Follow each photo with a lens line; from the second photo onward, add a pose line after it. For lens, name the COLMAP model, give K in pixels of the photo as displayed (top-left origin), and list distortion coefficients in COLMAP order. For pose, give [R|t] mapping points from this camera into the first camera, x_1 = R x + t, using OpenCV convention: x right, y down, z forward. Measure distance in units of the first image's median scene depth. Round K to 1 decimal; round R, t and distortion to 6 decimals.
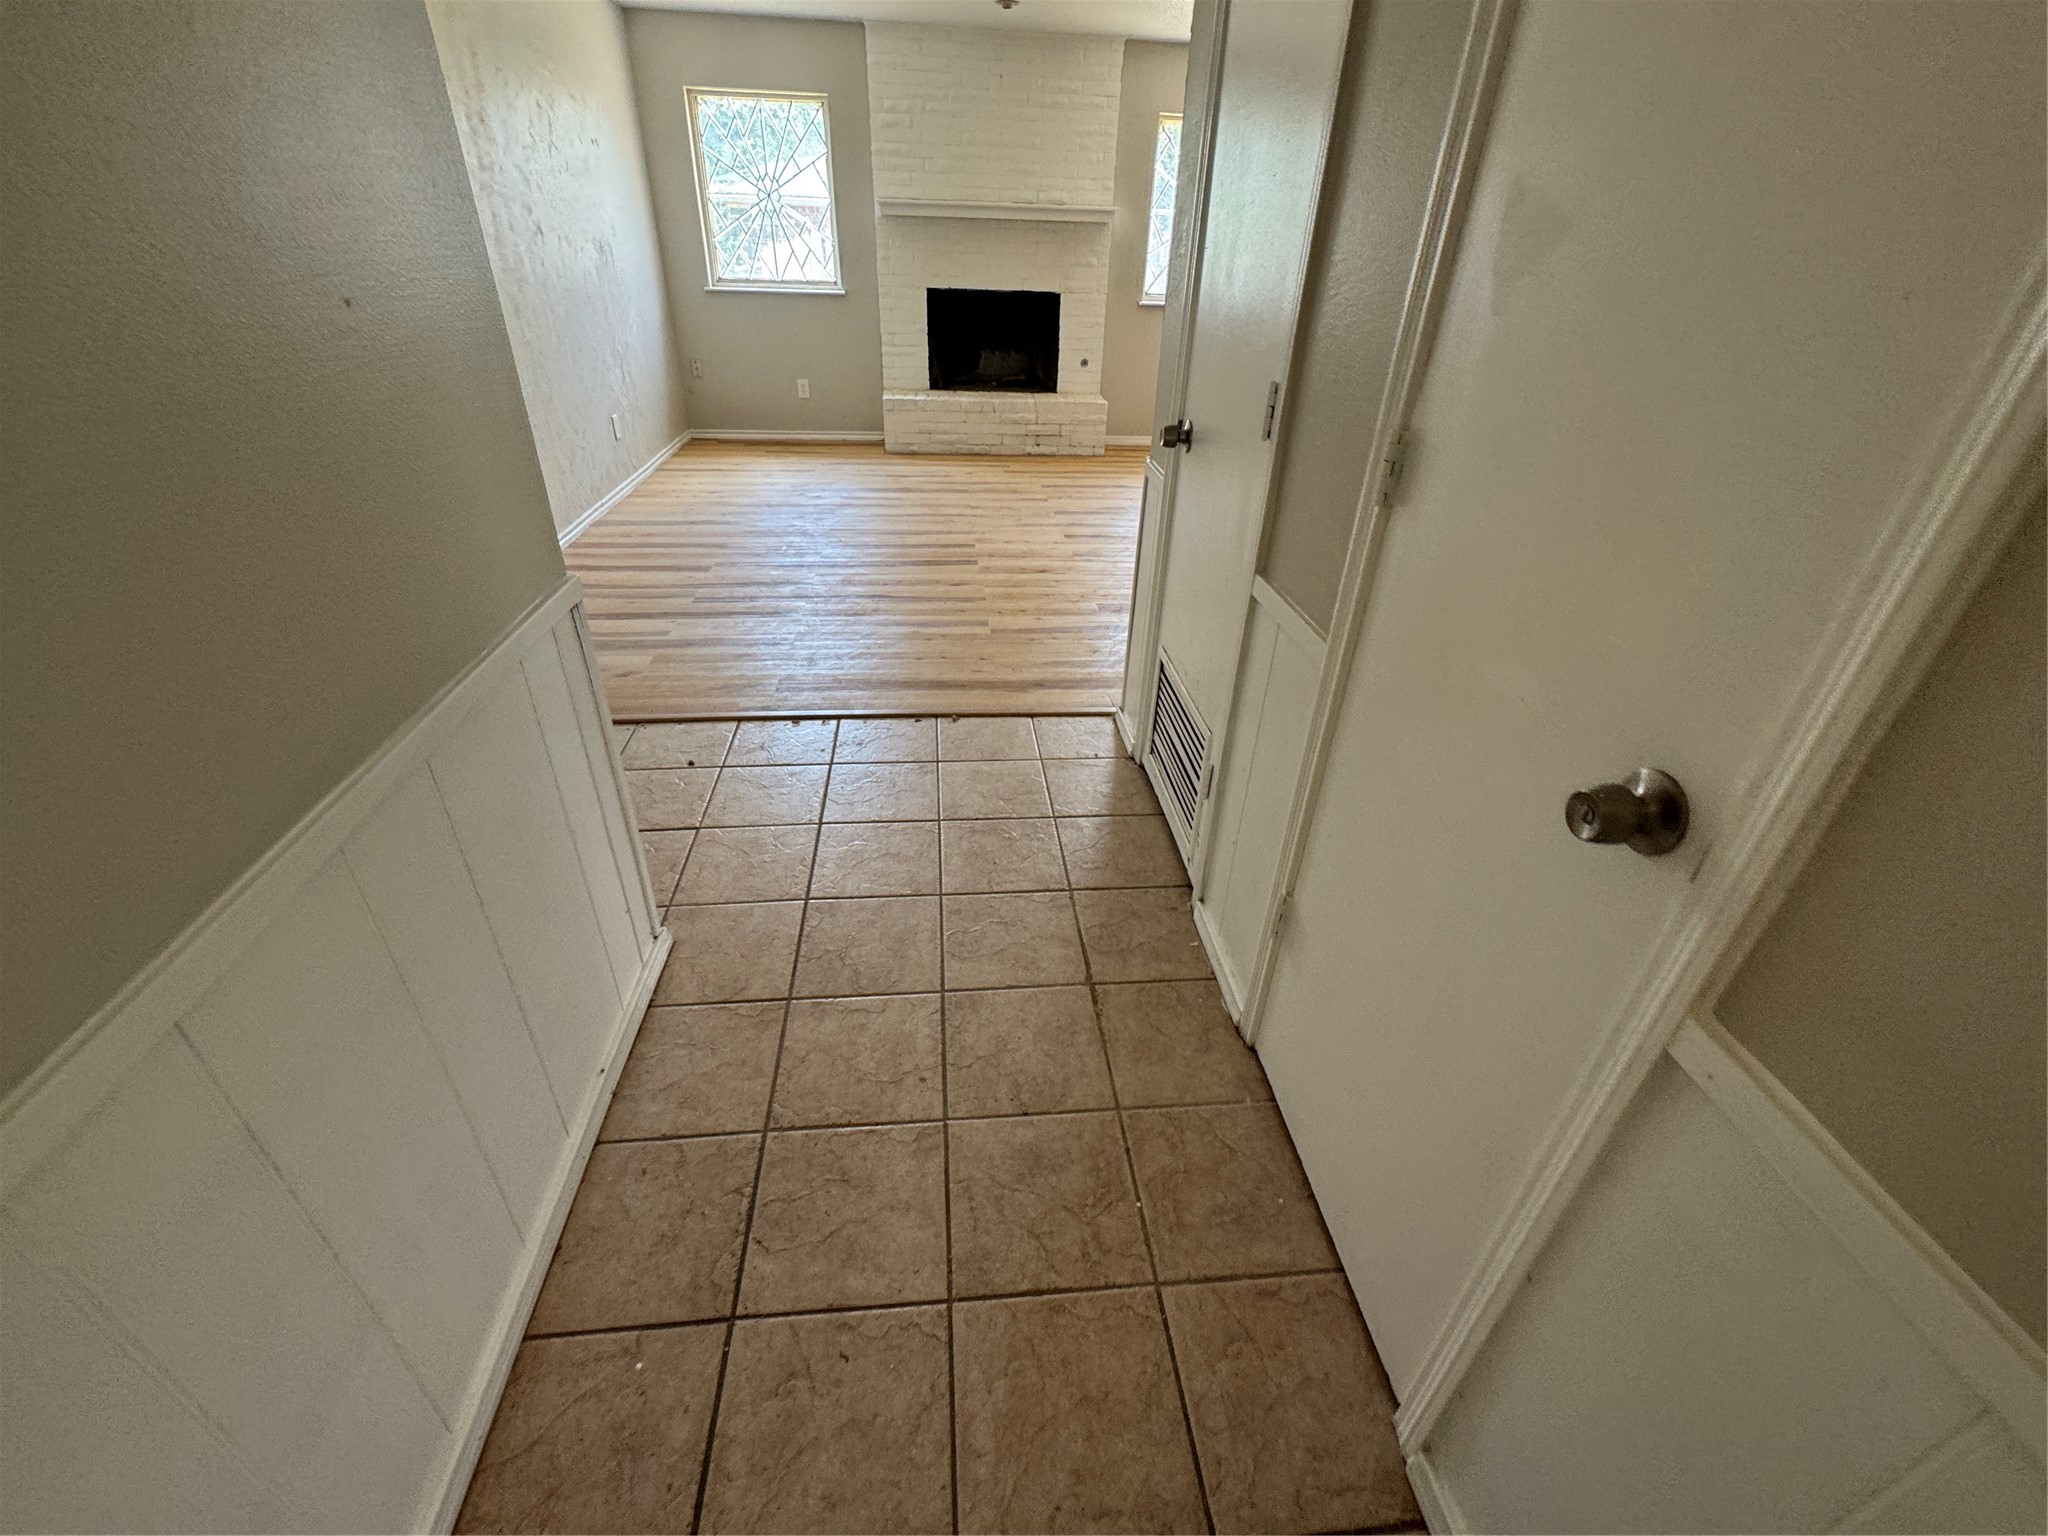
lens RADIAL K [[869.8, 0, 1030.9], [0, 869.8, 771.8], [0, 0, 1]] dist [-0.000859, 0.000071]
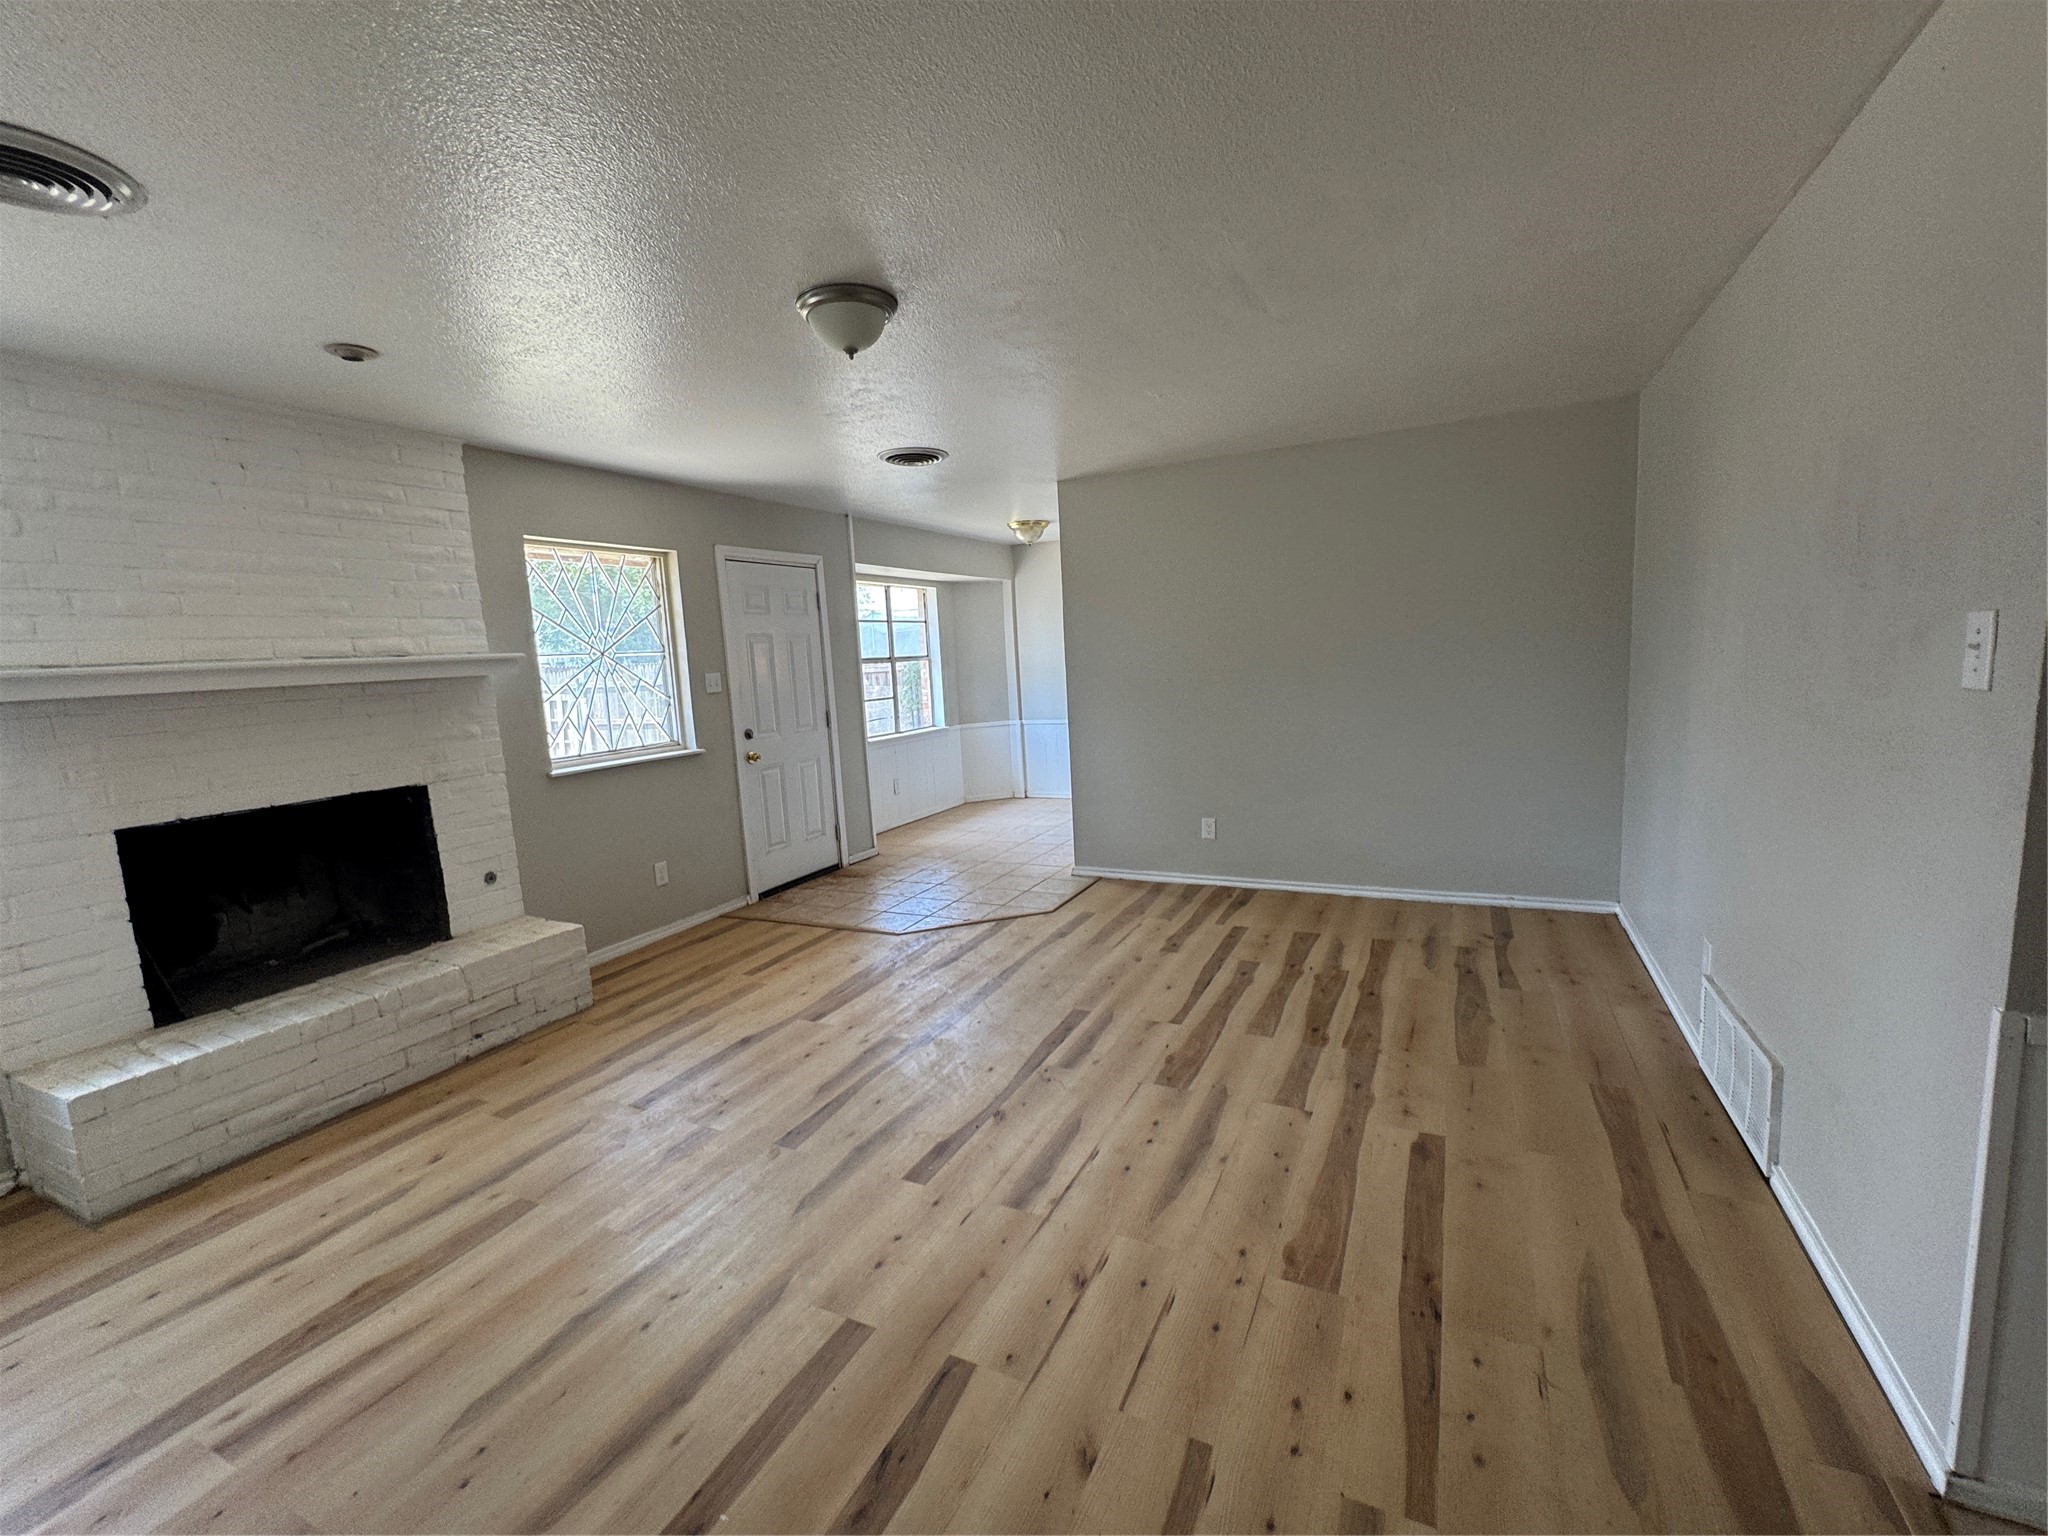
lens RADIAL K [[869.8, 0, 1018.7], [0, 869.8, 769.1], [0, 0, 1]] dist [-0.000859, 0.000071]
pose [[0.528142, -0.175484, 0.830825, -0.246979], [0.502057, 0.853615, -0.138852, -0.293839], [-0.684839, 0.490455, 0.538933, 0.432049]]
